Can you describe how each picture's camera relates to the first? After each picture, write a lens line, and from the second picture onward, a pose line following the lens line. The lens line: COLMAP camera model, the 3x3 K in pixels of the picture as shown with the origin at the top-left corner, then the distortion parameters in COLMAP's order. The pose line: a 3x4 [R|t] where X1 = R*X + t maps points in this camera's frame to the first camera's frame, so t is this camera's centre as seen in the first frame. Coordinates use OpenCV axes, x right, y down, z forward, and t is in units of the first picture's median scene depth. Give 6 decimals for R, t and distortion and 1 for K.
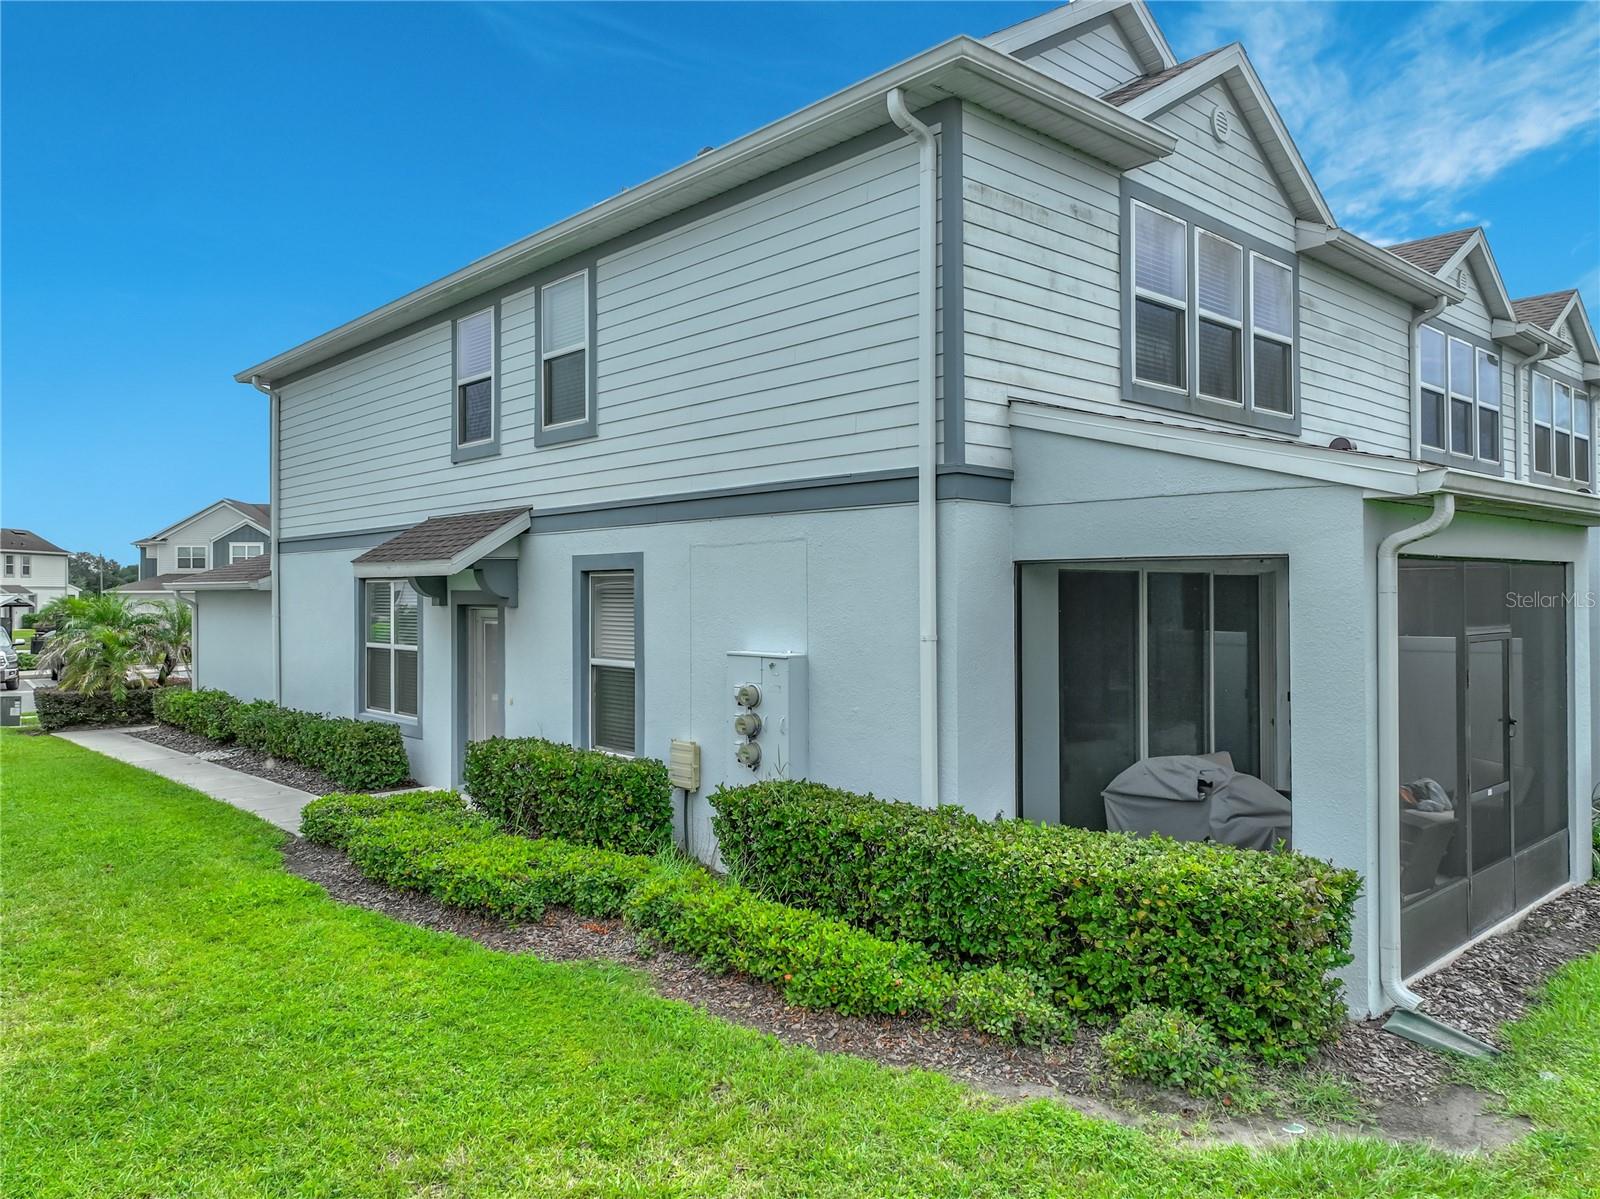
lens RADIAL K [[1140.2, 0, 804.5], [0, 1140.2, 582.1], [0, 0, 1]] dist [-0.008796, 0.006326]
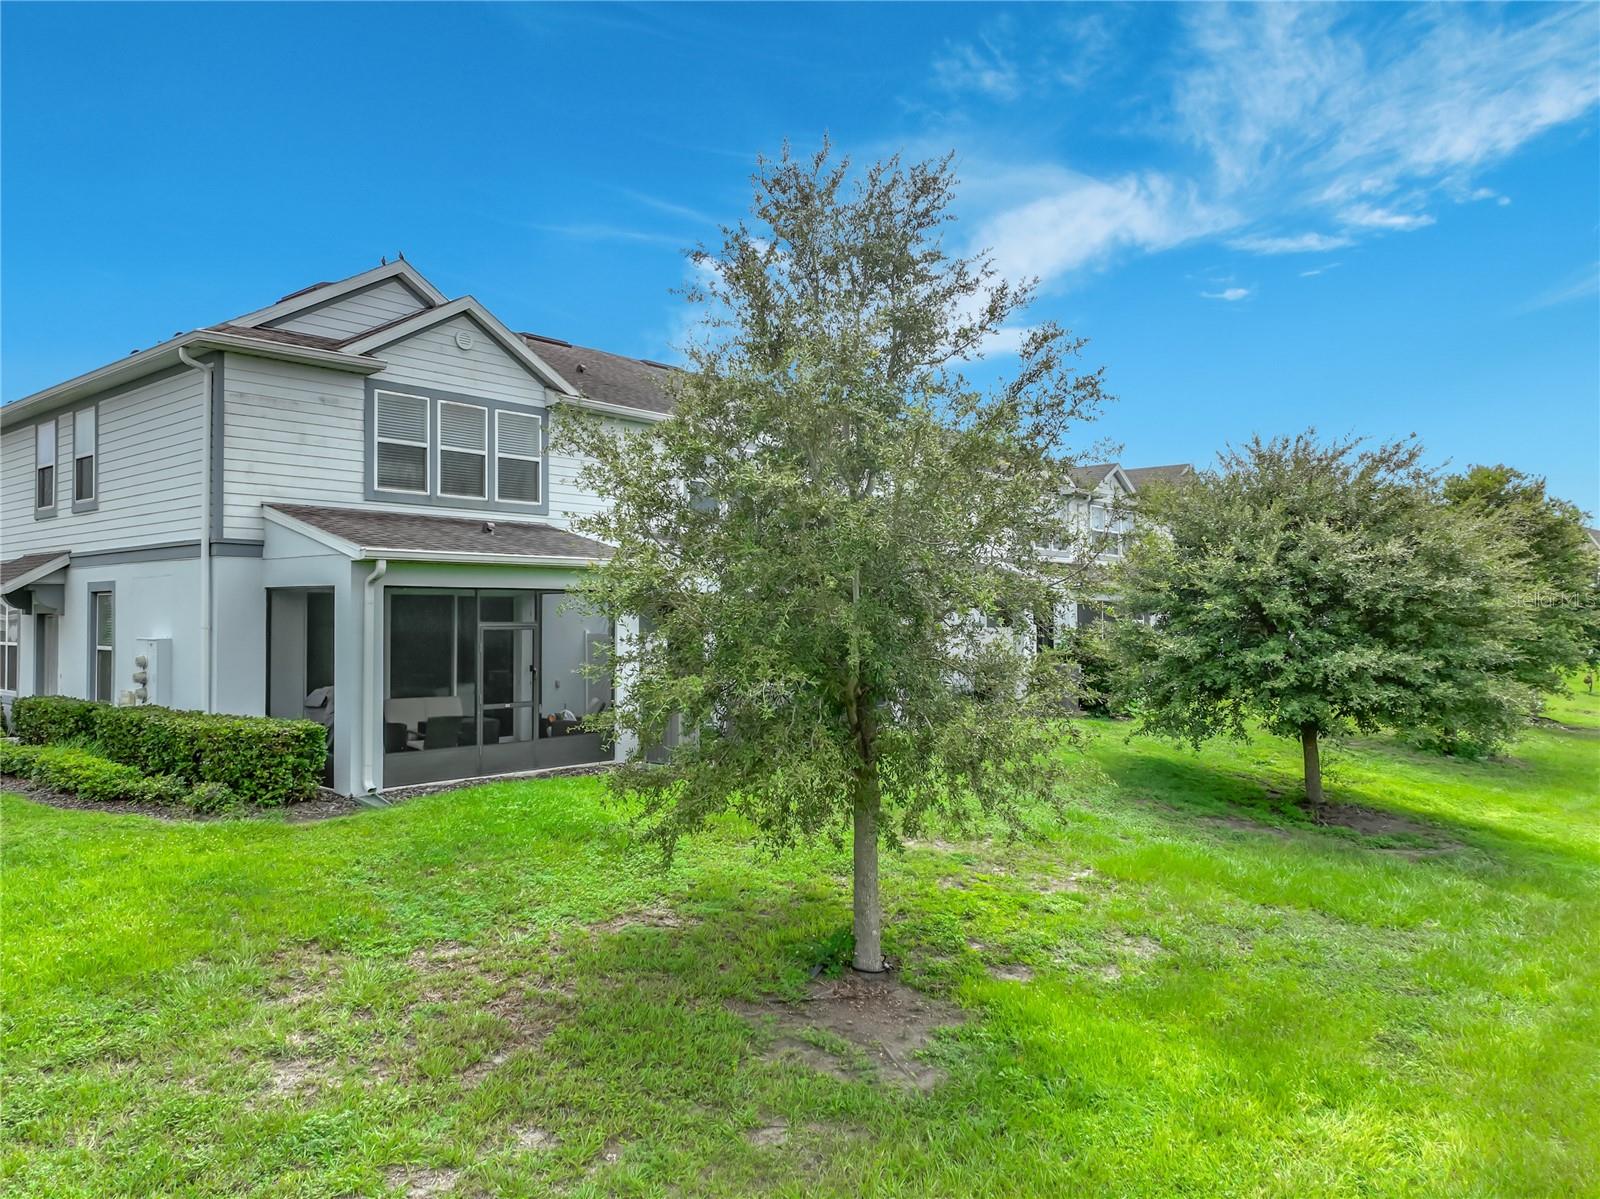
lens RADIAL K [[1130.5, 0, 800.0], [0, 1130.5, 599.5], [0, 0, 1]] dist [-0.001734, 0.019060]
pose [[0.993353, 0.006959, 0.114898, 0.864305], [-0.006062, 0.999948, -0.008158, 0.011343], [-0.114949, 0.007407, 0.993344, -0.997280]]
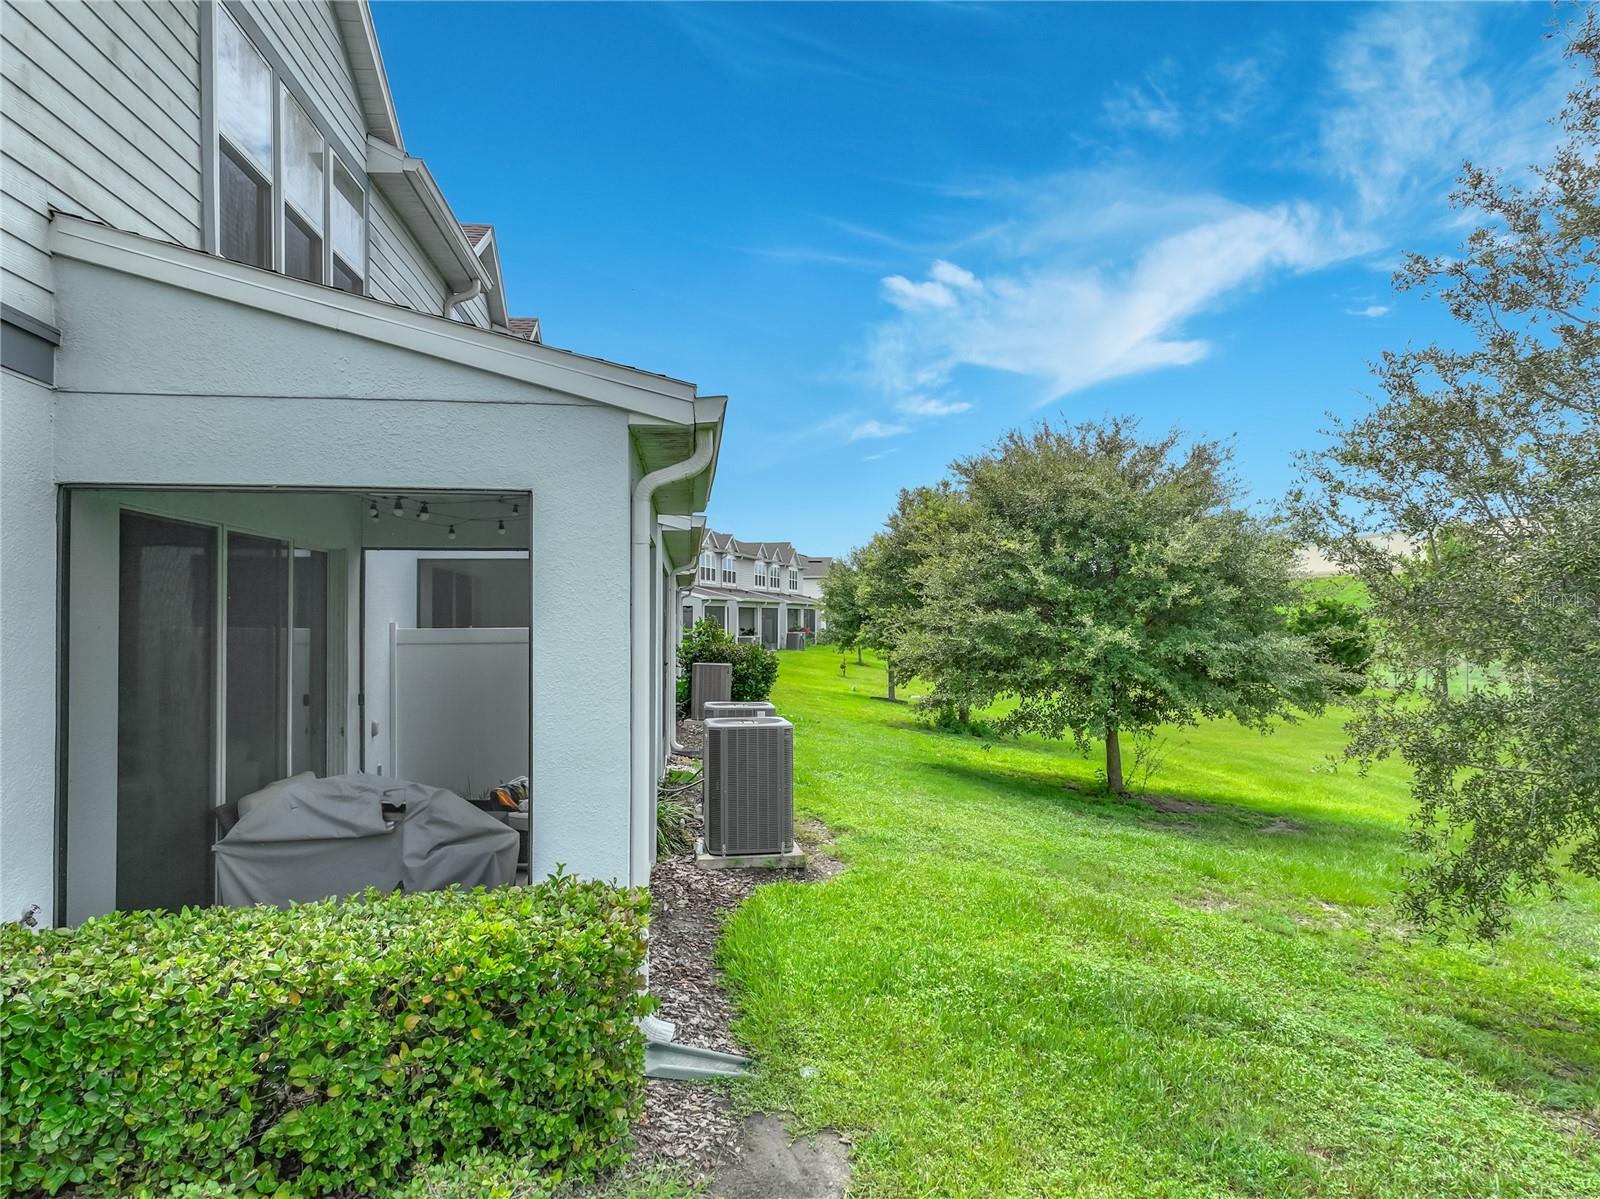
lens RADIAL K [[1118.5, 0, 798.8], [0, 1118.5, 608.3], [0, 0, 1]] dist [0.019723, 0.006068]
pose [[0.598446, 0.009268, 0.801109, -0.057637], [-0.008843, 0.999949, -0.004962, 0.047431], [-0.801114, -0.004115, 0.598497, 0.338264]]
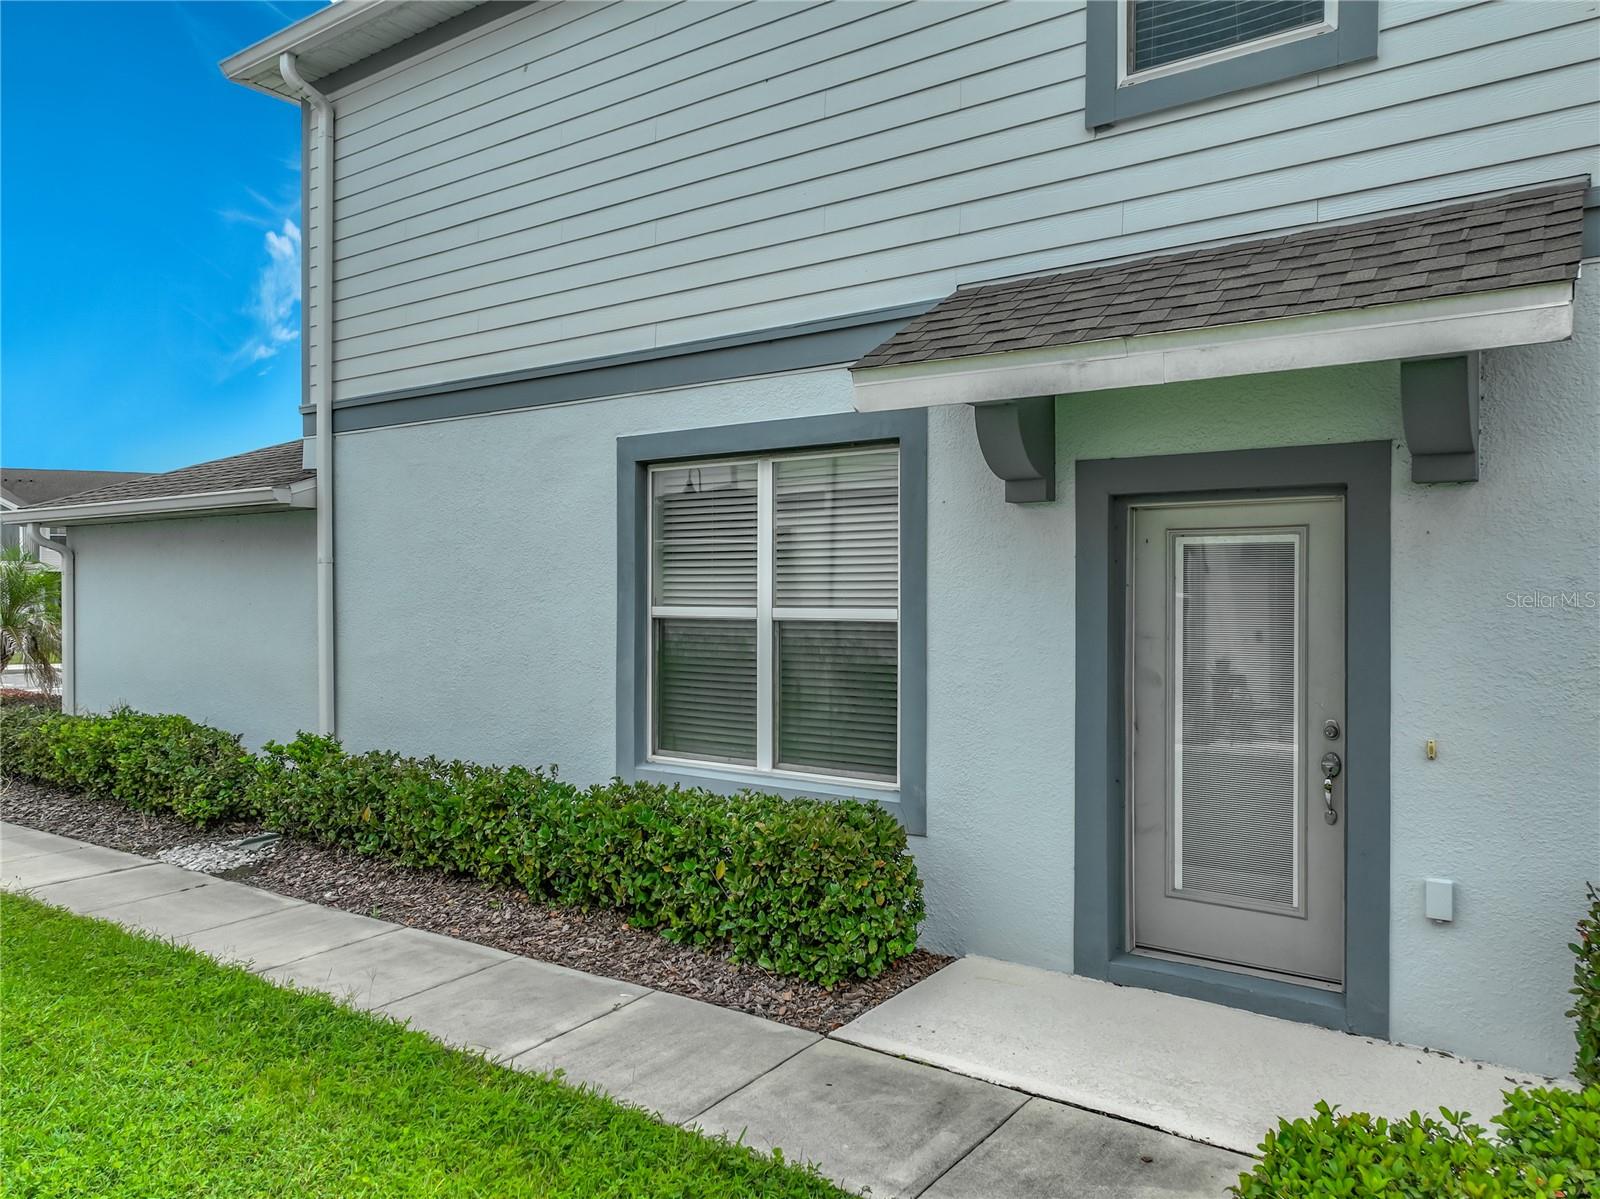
lens RADIAL K [[1136.7, 0, 803.5], [0, 1136.7, 595.8], [0, 0, 1]] dist [0.005078, 0.005066]
pose [[0.978934, 0.004184, 0.204133, -0.797064], [-0.006735, 0.999908, 0.011806, 0.082466], [-0.204064, -0.012932, 0.978872, 1.056165]]
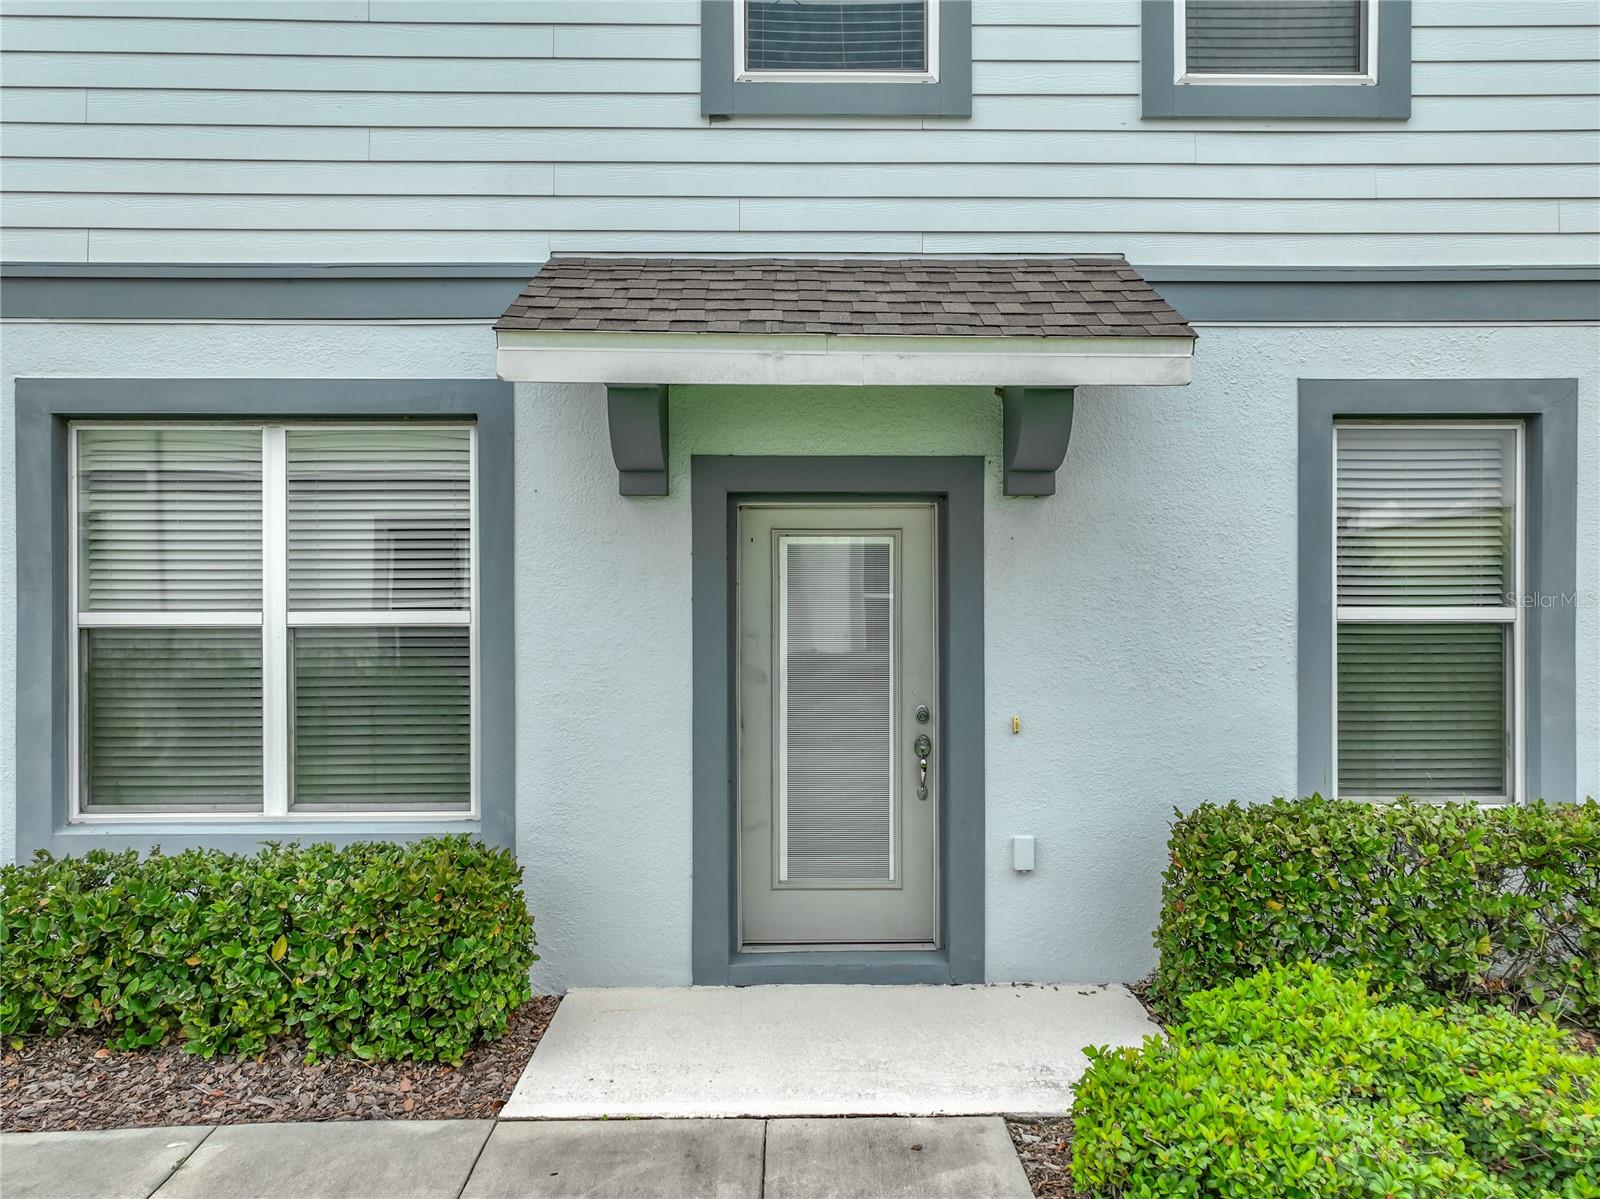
lens RADIAL K [[1130.5, 0, 800.0], [0, 1130.5, 599.5], [0, 0, 1]] dist [-0.001734, 0.019060]
pose [[0.663814, -0.002423, 0.747894, -0.939212], [-0.006814, 0.999934, 0.009287, 0.085514], [-0.747867, -0.011261, 0.663753, 1.199889]]
